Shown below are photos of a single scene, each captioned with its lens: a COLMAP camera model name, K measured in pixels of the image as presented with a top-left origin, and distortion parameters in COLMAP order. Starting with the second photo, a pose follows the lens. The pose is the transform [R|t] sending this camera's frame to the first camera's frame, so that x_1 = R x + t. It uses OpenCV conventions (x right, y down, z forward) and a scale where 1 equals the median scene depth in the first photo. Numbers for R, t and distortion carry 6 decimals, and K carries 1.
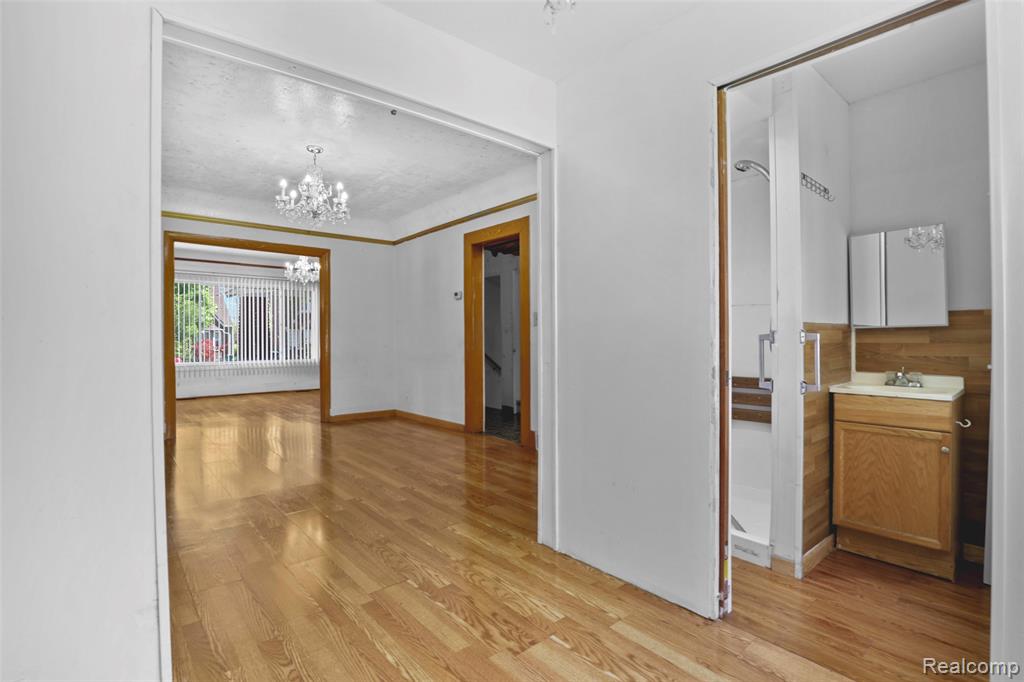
lens RADIAL K [[481.0, 0, 512.4], [0, 481.0, 339.3], [0, 0, 1]] dist [-0.032760, 0.001317]
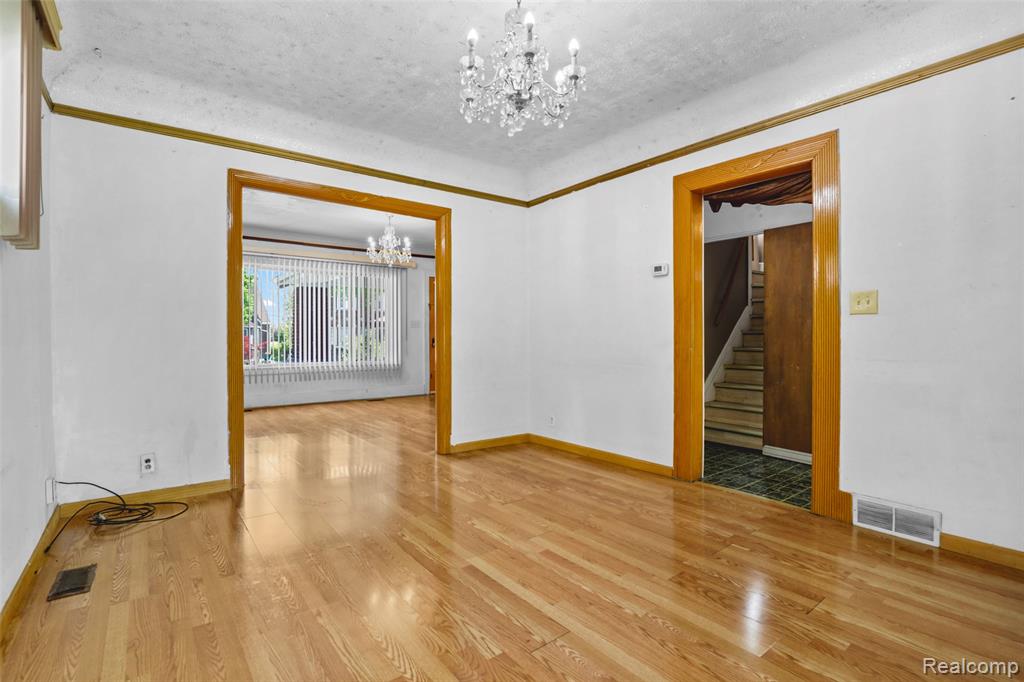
lens RADIAL K [[481.0, 0, 510.1], [0, 481.0, 339.4], [0, 0, 1]] dist [-0.032760, 0.001317]
pose [[0.998540, 0.002545, -0.053964, -0.637799], [-0.002361, 0.999991, 0.003473, 0.003460], [0.053972, -0.003340, 0.998537, 0.745872]]
